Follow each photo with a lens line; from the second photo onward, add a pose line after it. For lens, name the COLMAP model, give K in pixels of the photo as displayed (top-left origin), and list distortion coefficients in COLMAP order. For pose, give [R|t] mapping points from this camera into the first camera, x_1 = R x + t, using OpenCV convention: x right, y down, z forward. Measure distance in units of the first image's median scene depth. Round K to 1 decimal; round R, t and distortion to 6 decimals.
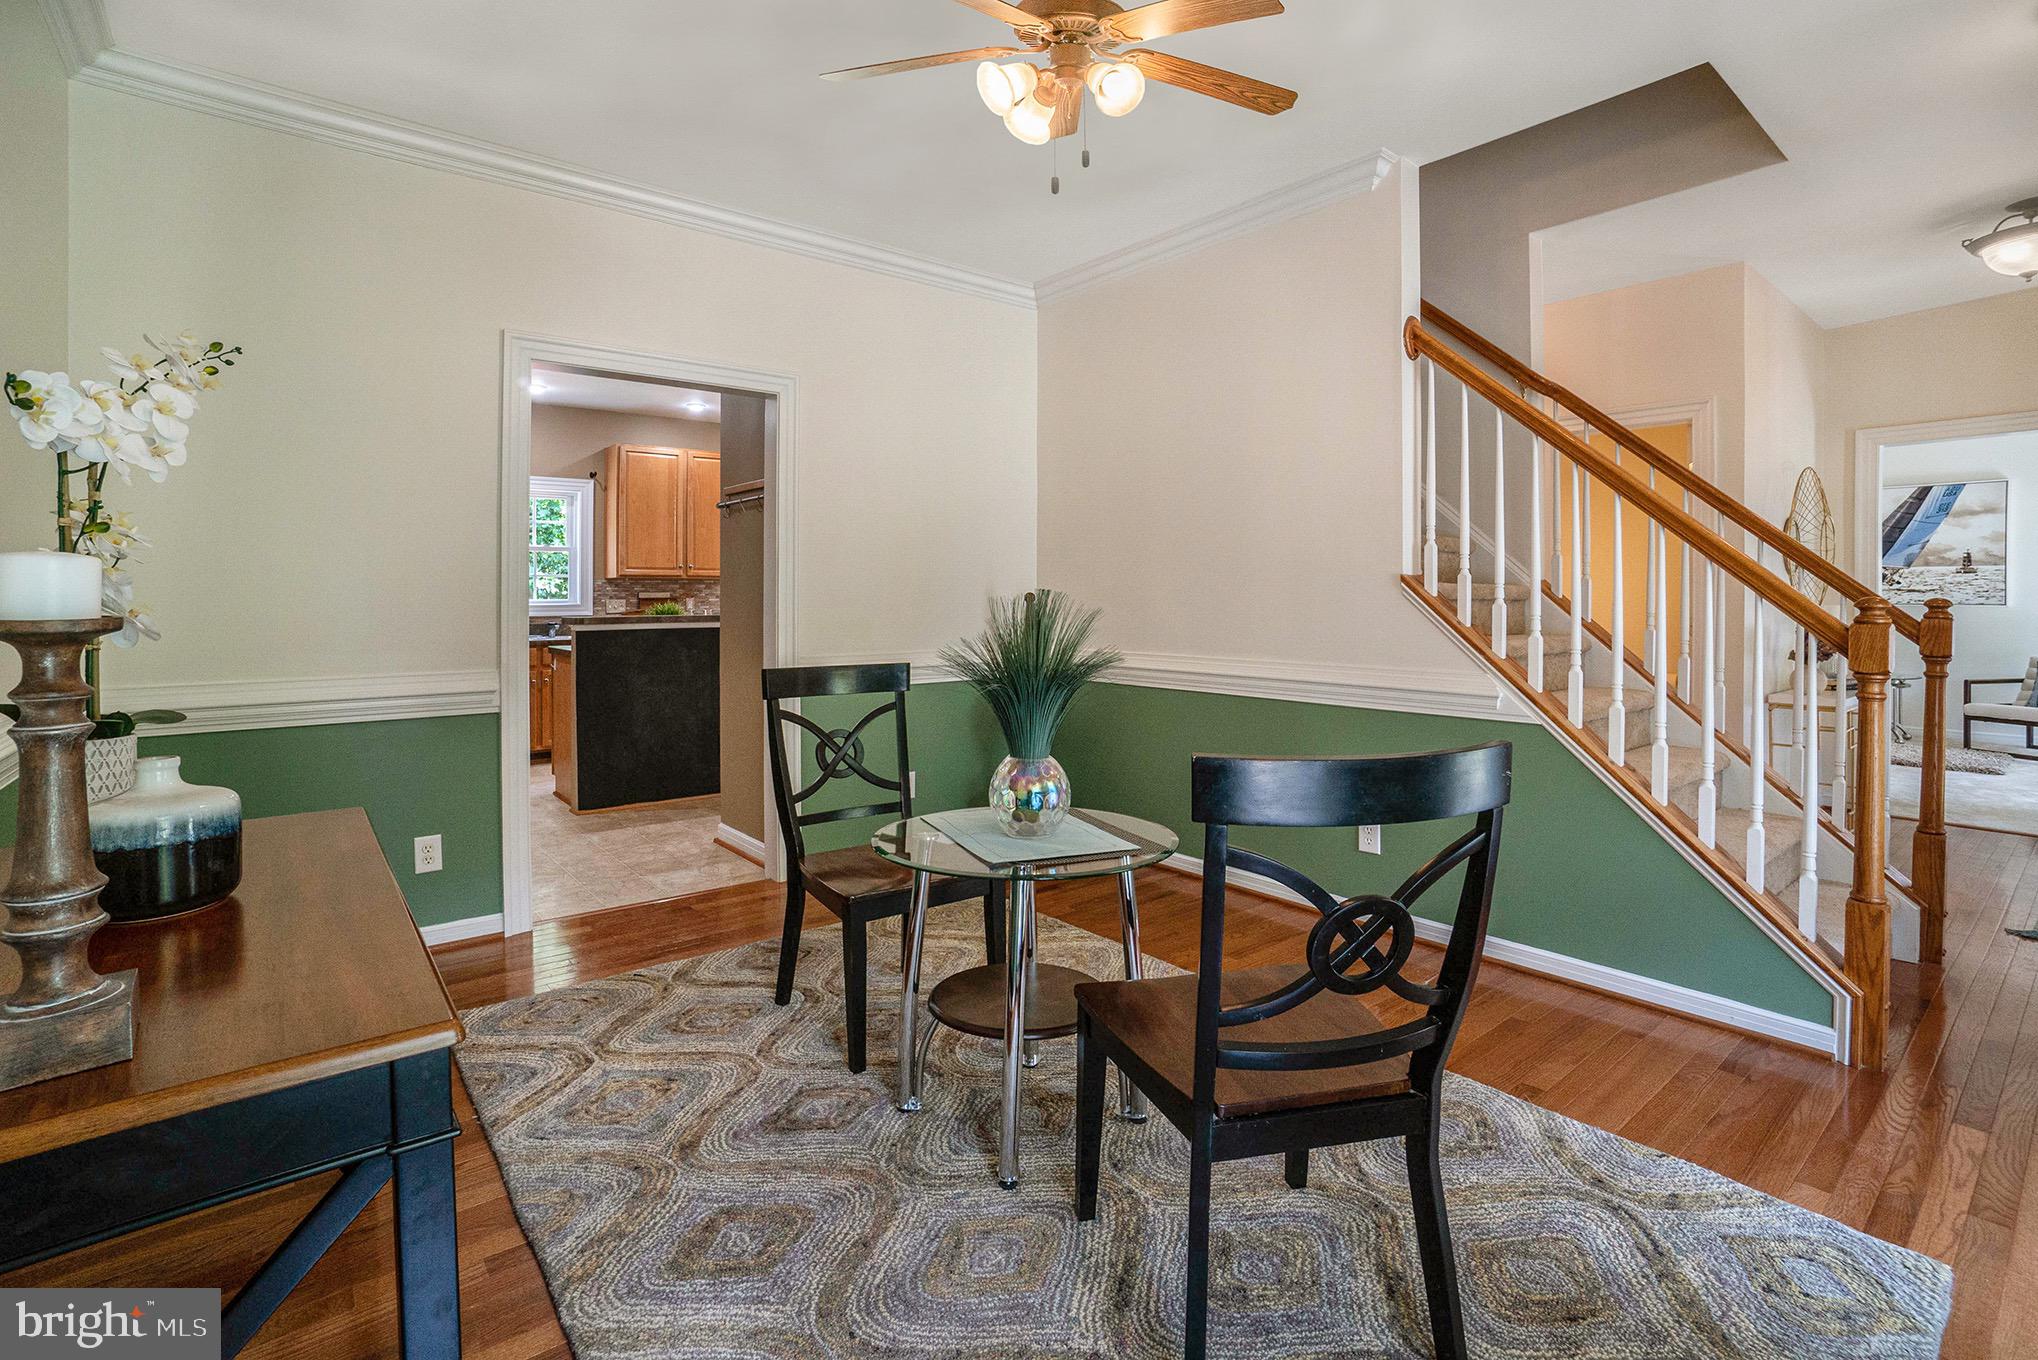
lens RADIAL K [[904.2, 0, 990.9], [0, 904.2, 613.7], [0, 0, 1]] dist [0.001006, 0.000416]
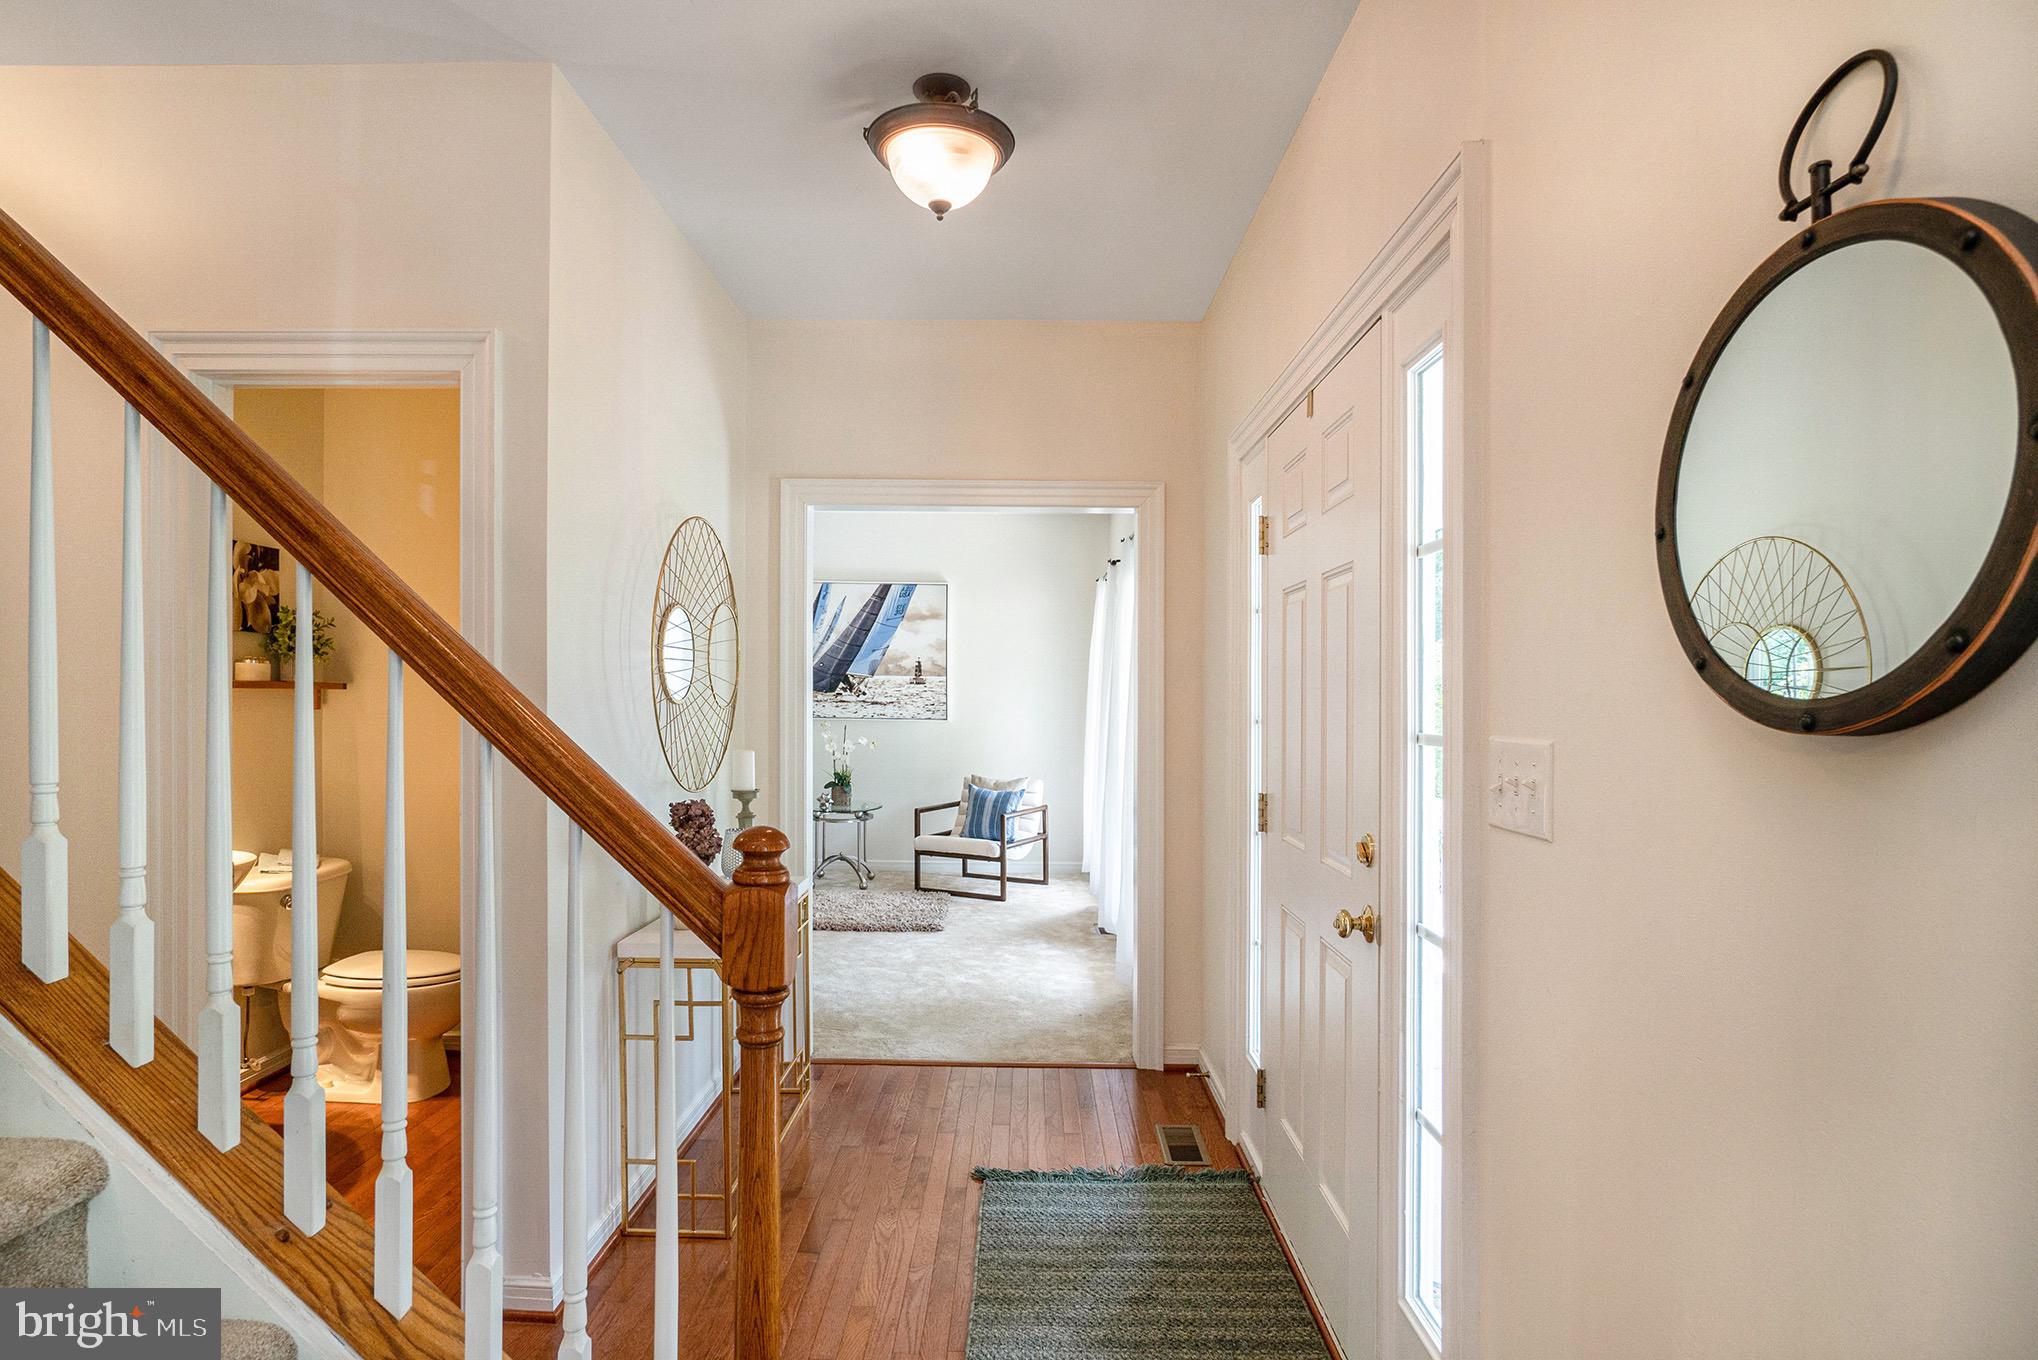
lens RADIAL K [[1045.5, 0, 1018.0], [0, 1045.5, 687.3], [0, 0, 1]] dist [0.001838, 0.002585]
pose [[0.624123, 0.003870, 0.781316, 0.336345], [0.008173, 0.999901, -0.011482, -0.029447], [-0.781283, 0.013552, 0.624030, 0.282044]]
